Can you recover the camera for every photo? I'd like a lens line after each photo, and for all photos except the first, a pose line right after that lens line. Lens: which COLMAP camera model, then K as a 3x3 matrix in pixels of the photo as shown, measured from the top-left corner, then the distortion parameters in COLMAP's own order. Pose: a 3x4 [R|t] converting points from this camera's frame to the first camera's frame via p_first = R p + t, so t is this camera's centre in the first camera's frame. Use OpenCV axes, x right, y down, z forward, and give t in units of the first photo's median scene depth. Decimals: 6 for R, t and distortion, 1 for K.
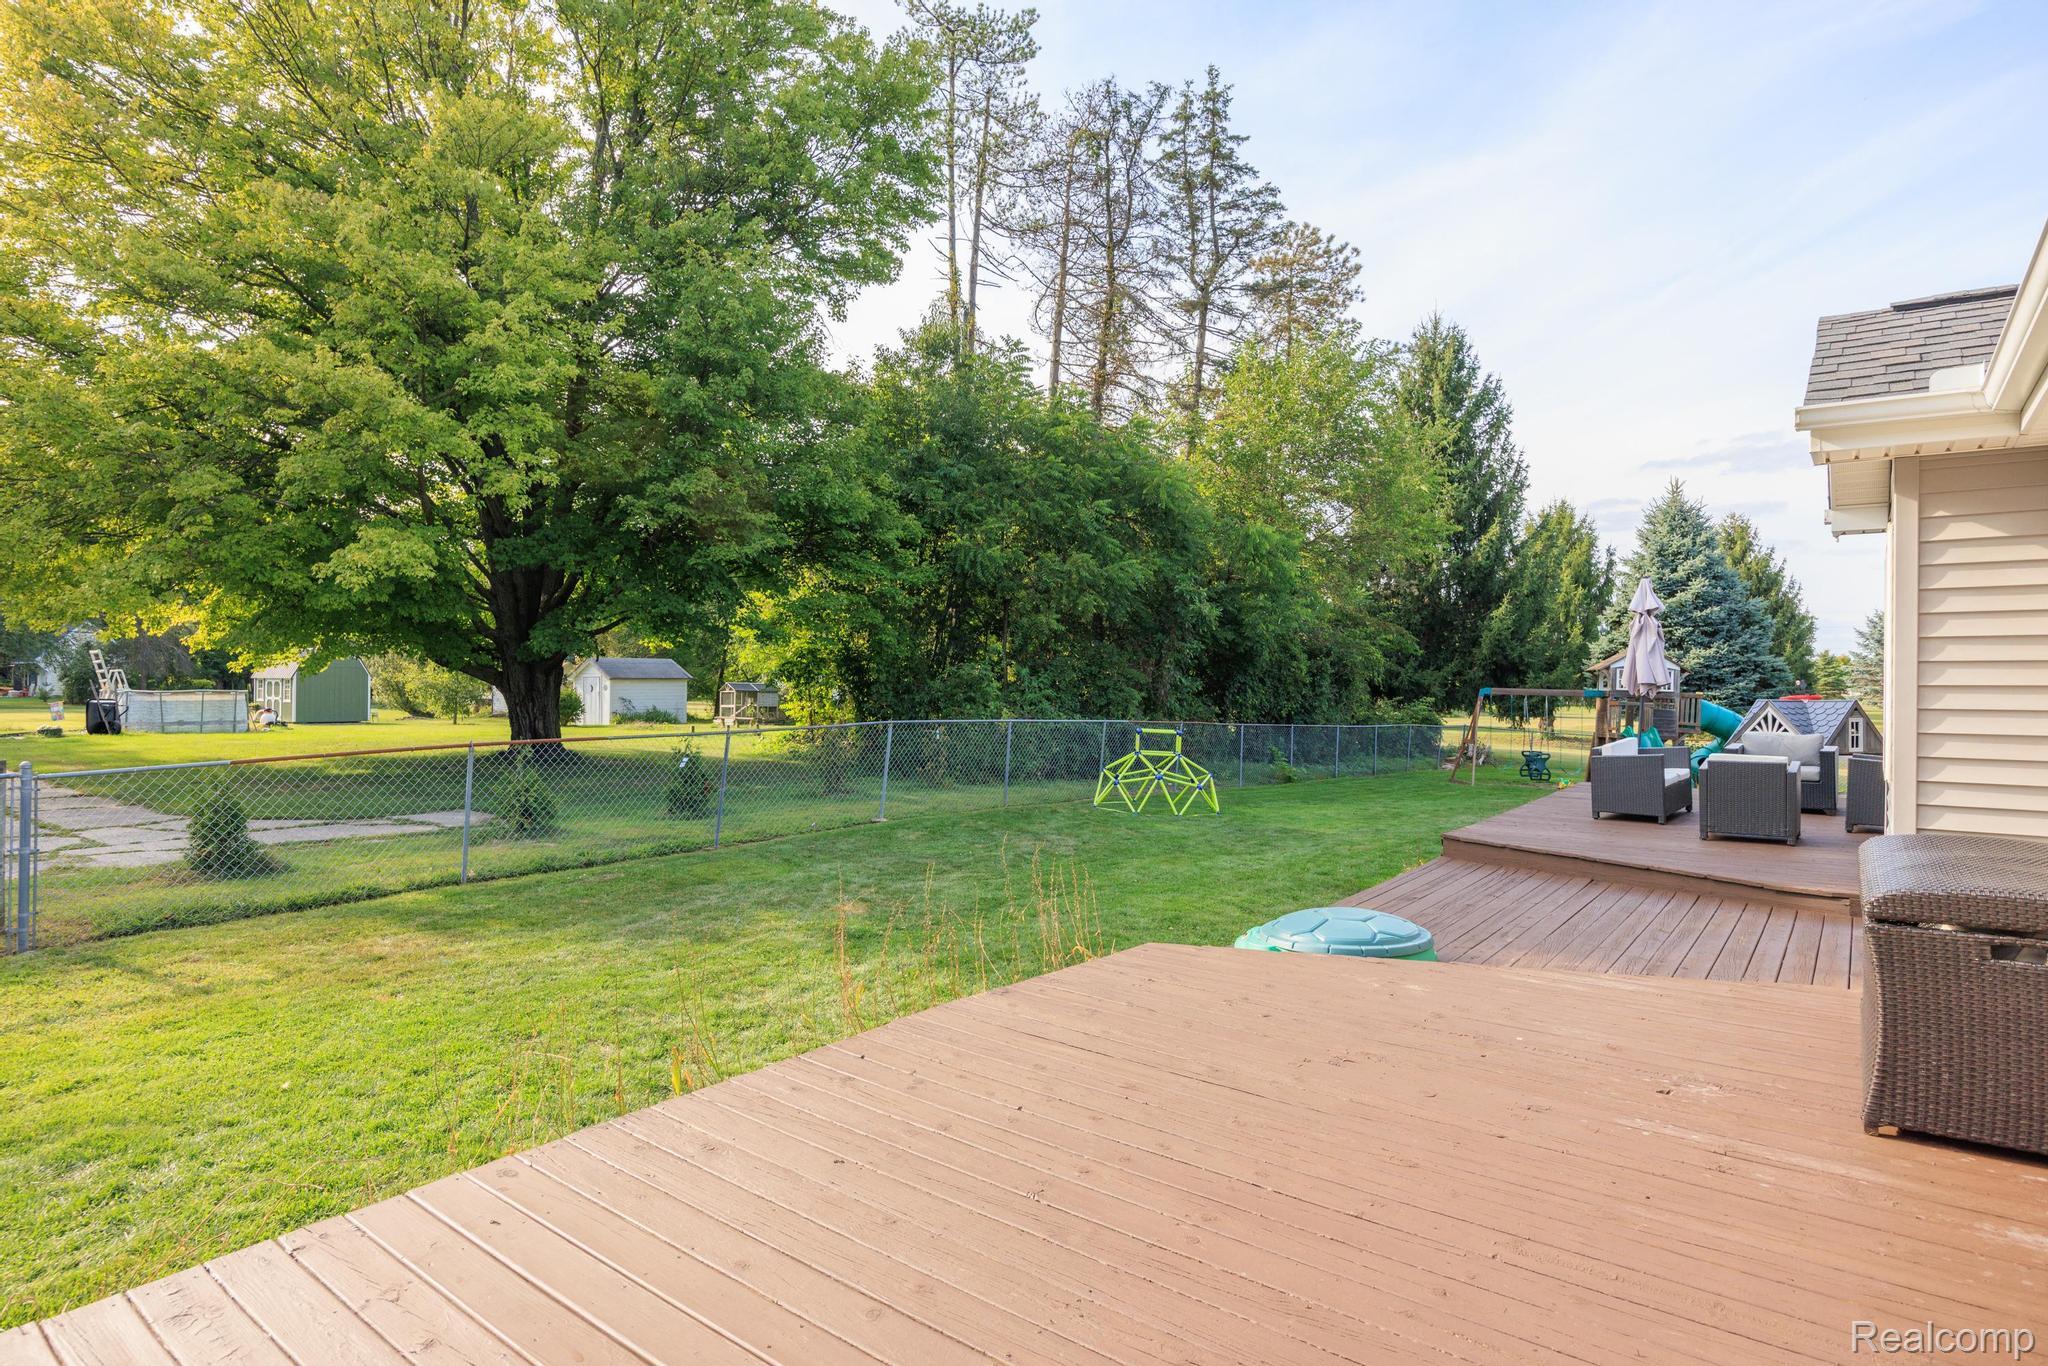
lens RADIAL K [[1124.1, 0, 1045.4], [0, 1124.1, 682.0], [0, 0, 1]] dist [0.002726, -0.001556]
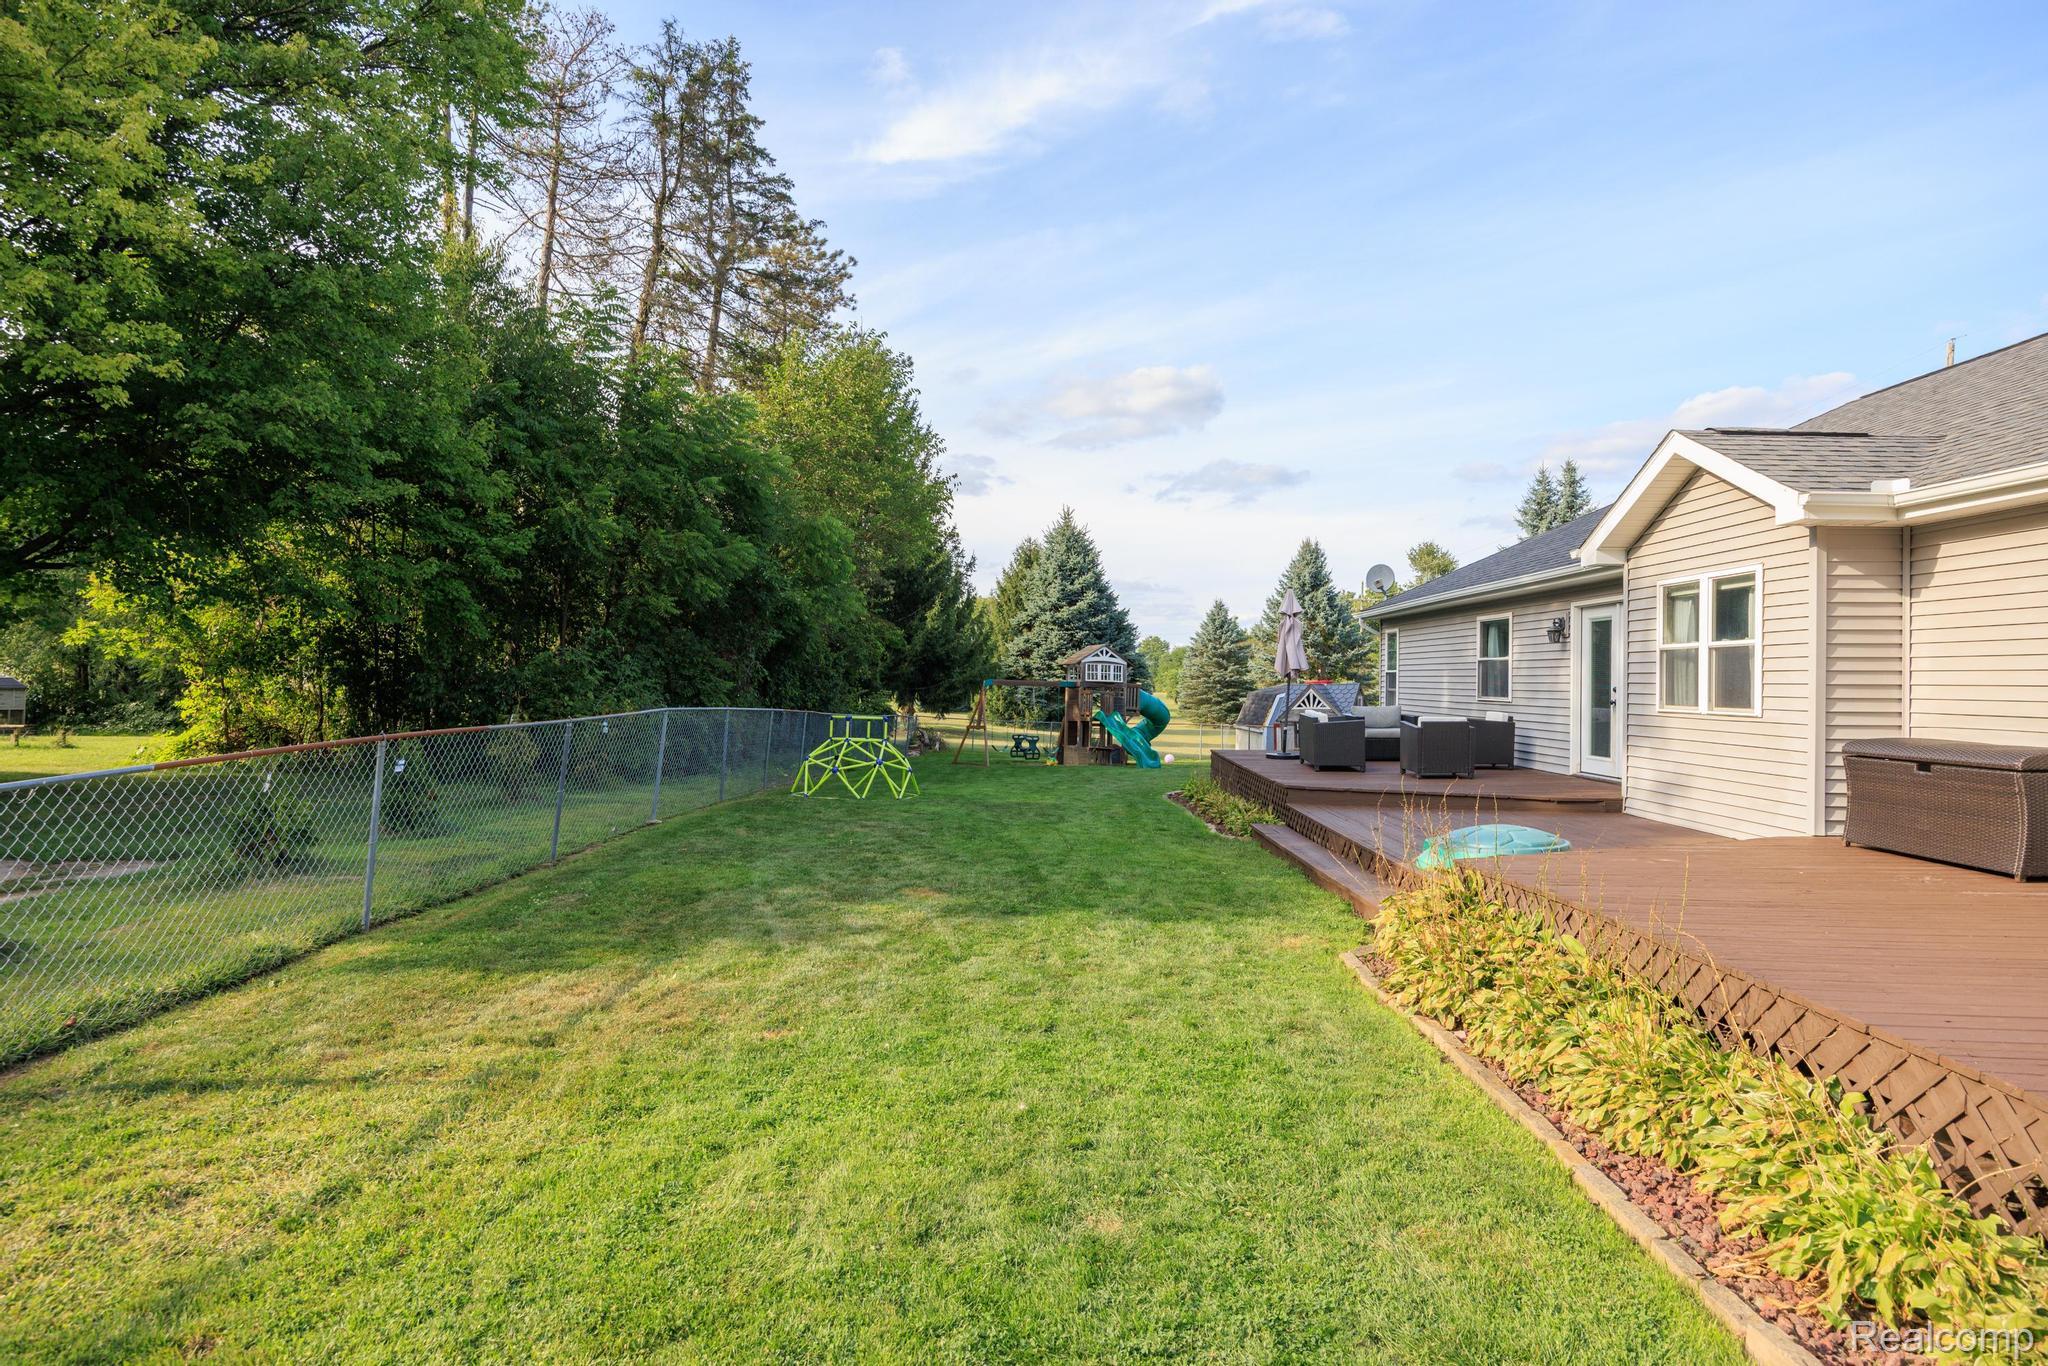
lens RADIAL K [[1124.1, 0, 1036.7], [0, 1124.1, 688.0], [0, 0, 1]] dist [0.002726, -0.001556]
pose [[0.806206, -0.003831, 0.591623, -0.209206], [0.000679, 0.999984, 0.005550, 0.006964], [-0.591635, -0.004073, 0.806196, 0.060039]]
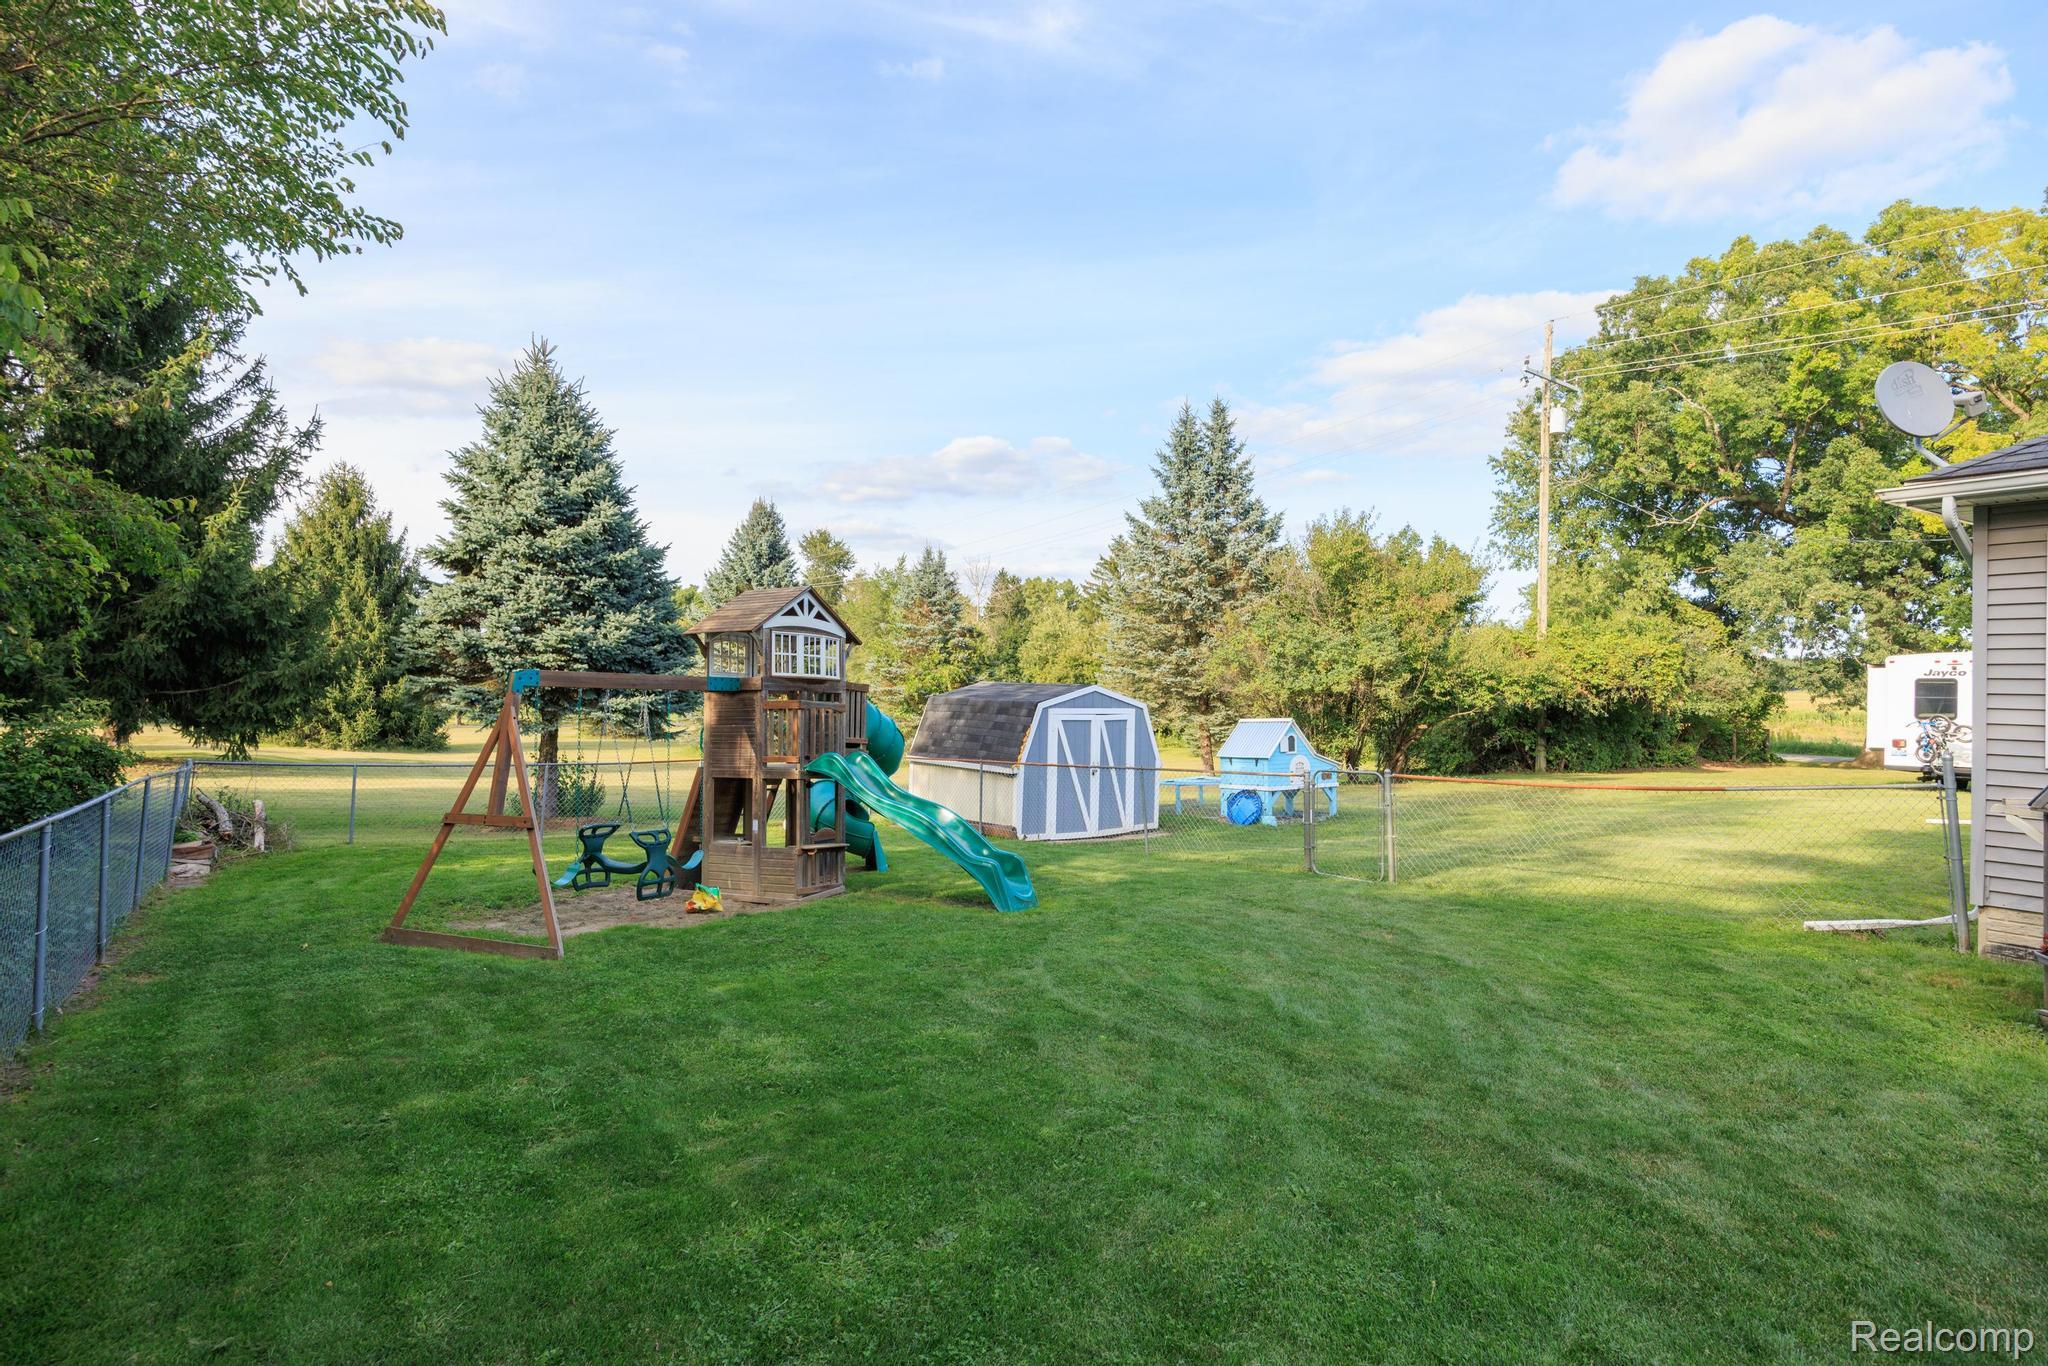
lens RADIAL K [[1079.0, 0, 1019.4], [0, 1079.0, 683.6], [0, 0, 1]] dist [-0.004416, -0.000045]
pose [[0.331417, -0.003543, 0.943478, 0.101983], [-0.001161, 0.999991, 0.004164, 0.007422], [-0.943484, -0.002476, 0.331410, 0.655509]]
